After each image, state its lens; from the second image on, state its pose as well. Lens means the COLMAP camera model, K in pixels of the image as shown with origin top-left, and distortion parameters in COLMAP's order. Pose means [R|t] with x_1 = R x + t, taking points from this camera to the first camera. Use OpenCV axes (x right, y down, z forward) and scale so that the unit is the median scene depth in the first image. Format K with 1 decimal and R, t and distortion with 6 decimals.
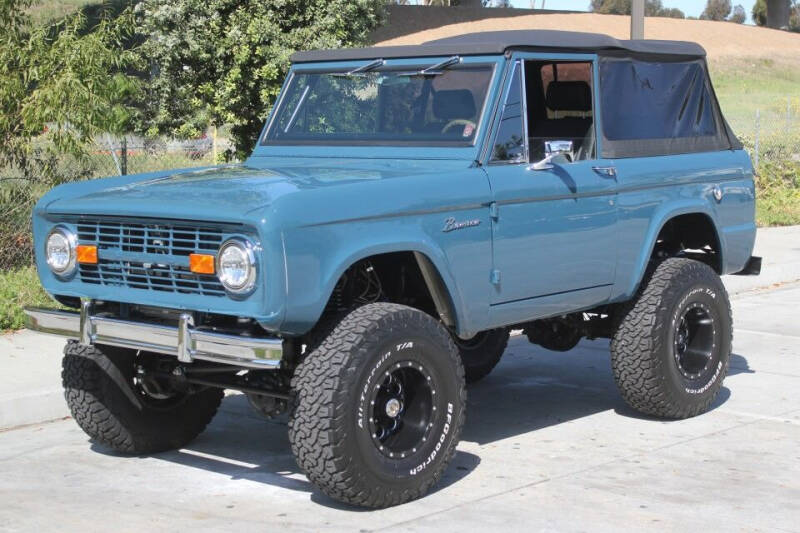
lens RADIAL K [[1618.9, 0, 400.0], [0, 1618.9, 266.5], [0, 0, 1]] dist [-0.001701, 0.075463]
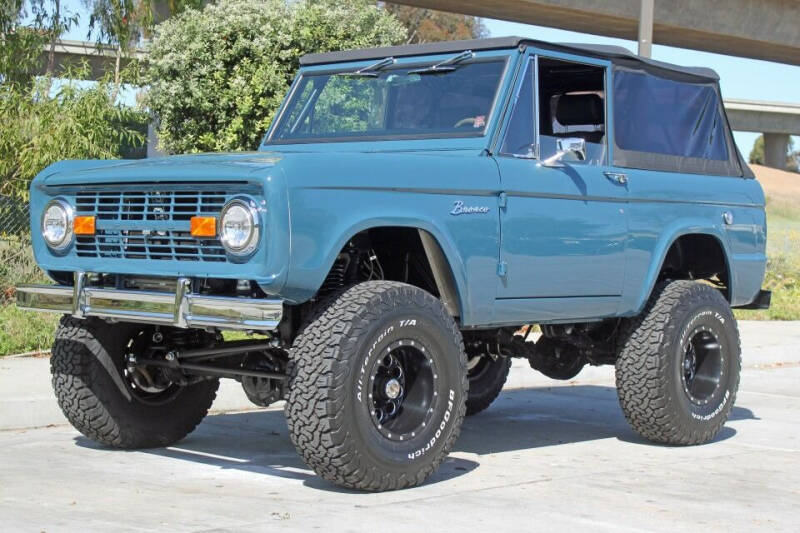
lens RADIAL K [[1632.5, 0, 382.0], [0, 1632.5, 266.8], [0, 0, 1]] dist [0.002214, -0.076022]
pose [[0.999212, 0.039314, -0.005382, -0.007669], [-0.039636, 0.995304, -0.088314, 0.091237], [0.001885, 0.088458, 0.996078, 0.022230]]
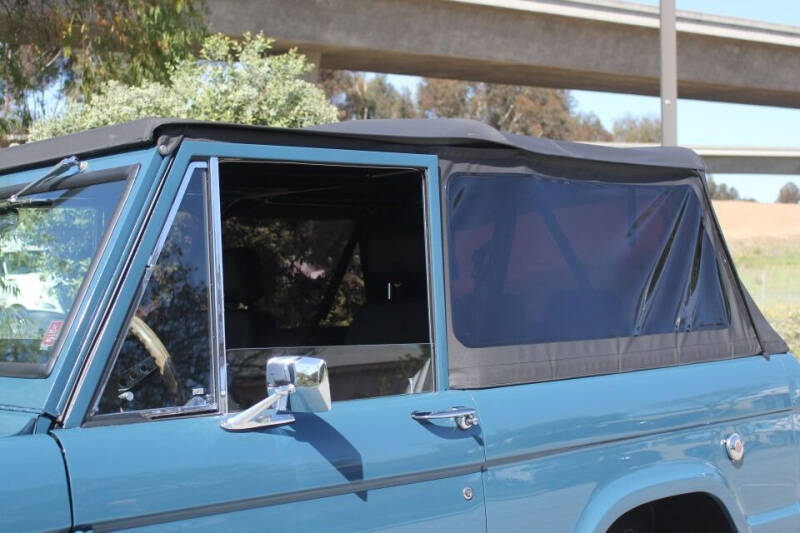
lens RADIAL K [[1351.8, 0, 400.0], [0, 1351.8, 266.5], [0, 0, 1]] dist [-0.043841, -0.071111]
pose [[0.995344, -0.017634, -0.094762, 0.154636], [0.006616, 0.993303, -0.115350, -0.060672], [0.096162, 0.114186, 0.988794, 0.666745]]
